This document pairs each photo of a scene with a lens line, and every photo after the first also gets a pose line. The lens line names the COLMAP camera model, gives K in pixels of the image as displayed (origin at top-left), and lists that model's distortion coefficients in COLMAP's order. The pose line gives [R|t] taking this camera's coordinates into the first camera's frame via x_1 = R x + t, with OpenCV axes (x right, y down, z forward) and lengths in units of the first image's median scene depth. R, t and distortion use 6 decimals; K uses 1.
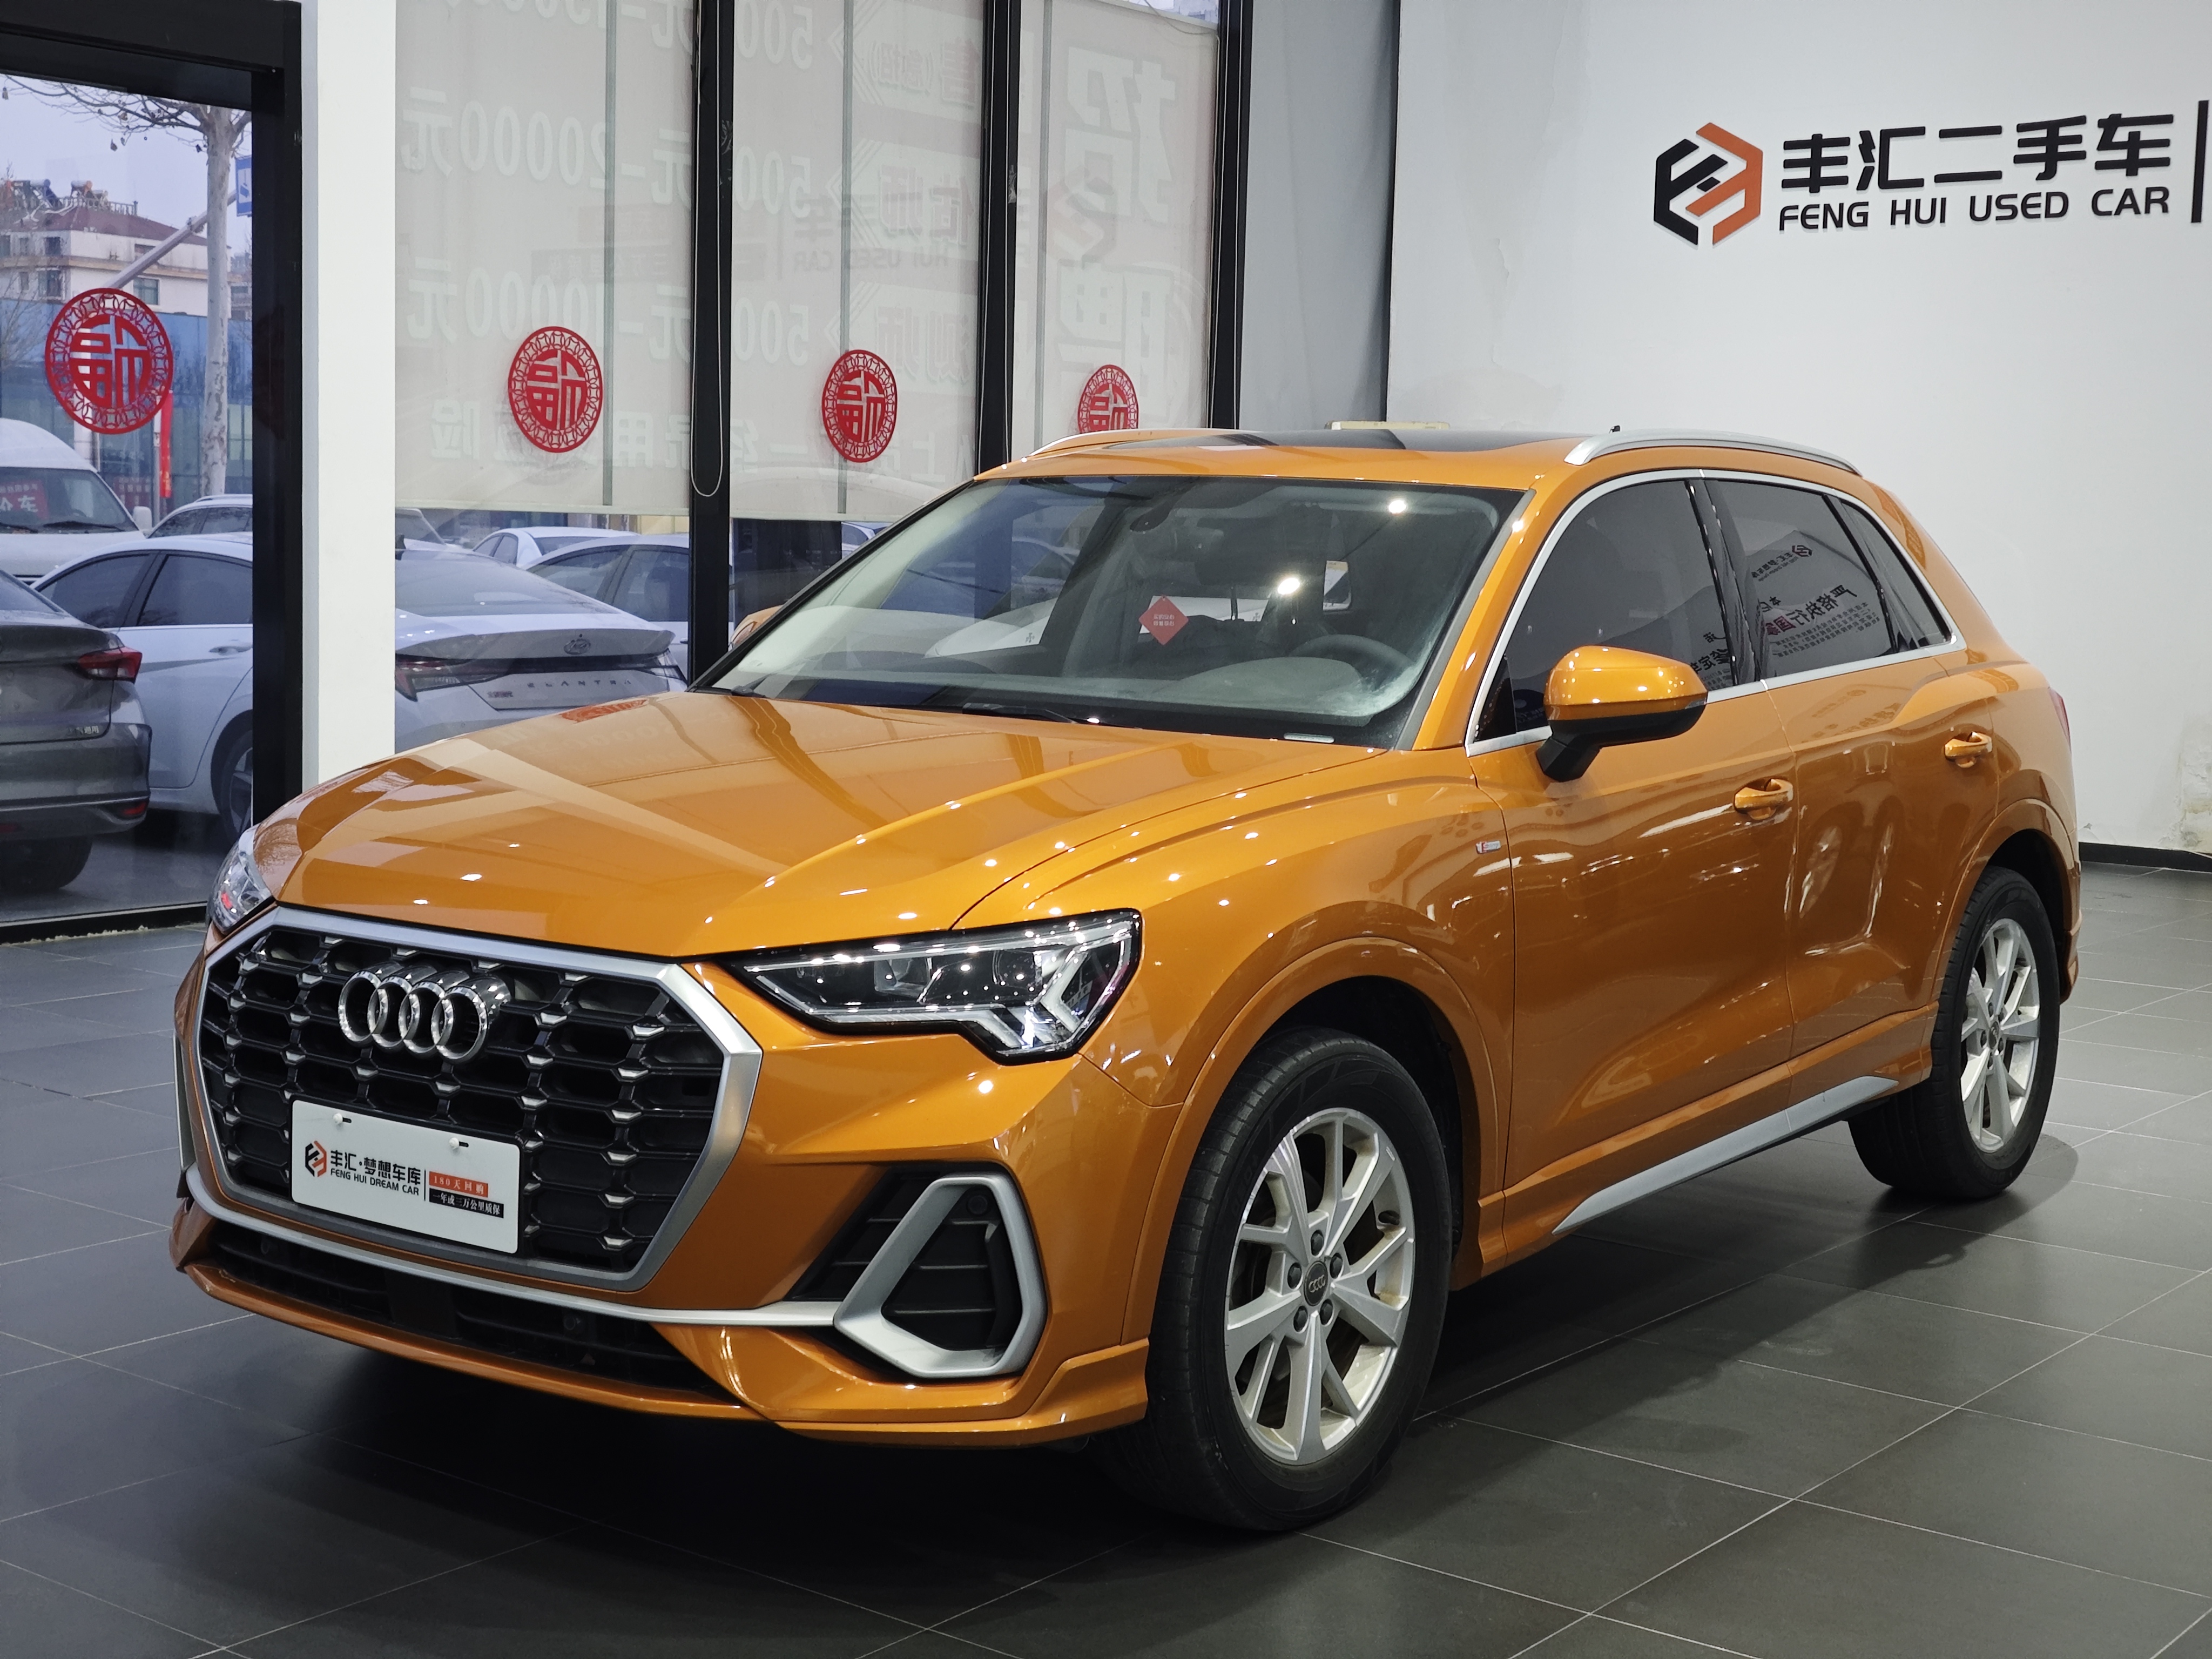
lens RADIAL K [[2980.4, 0, 1106.8], [0, 2980.4, 828.6], [0, 0, 1]] dist [0.124320, -0.410840]
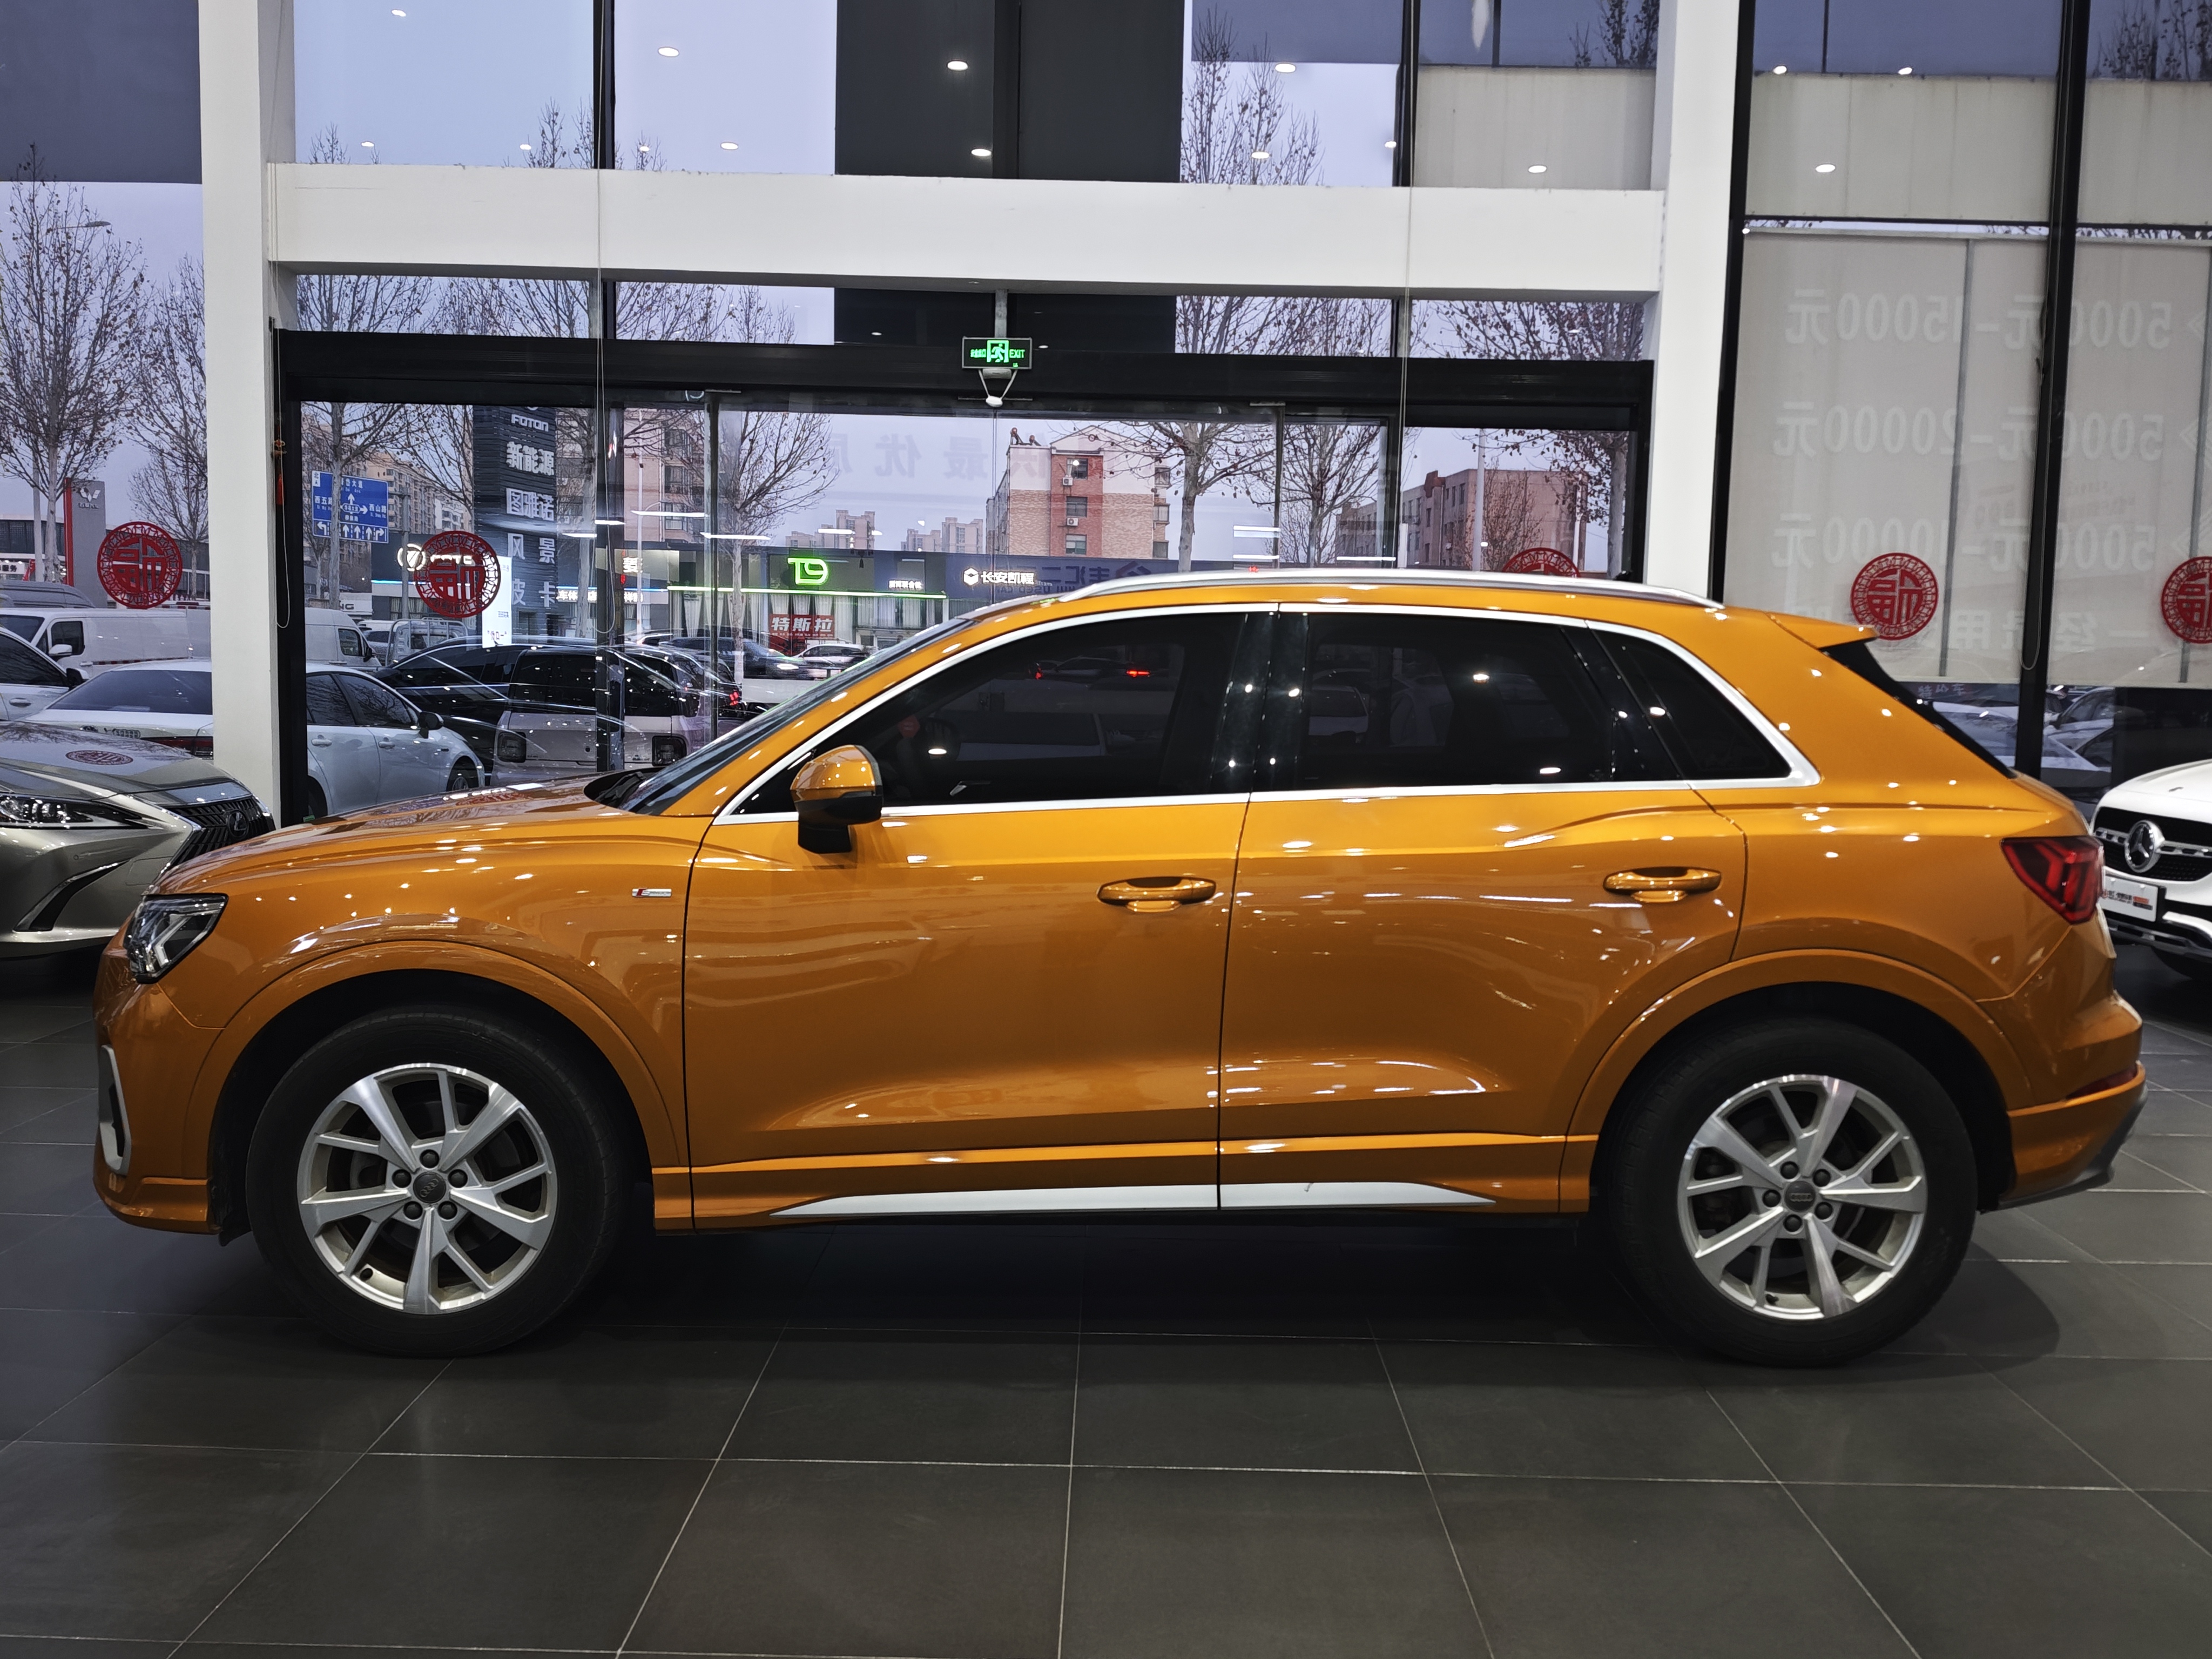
lens RADIAL K [[1685.6, 0, 1110.0], [0, 1685.6, 818.3], [0, 0, 1]] dist [0.063941, -0.114471]
pose [[0.608257, 0.060614, -0.791422, 3.886685], [-0.087394, 0.996132, 0.009124, -0.234830], [0.788914, 0.063616, 0.611202, 3.370698]]
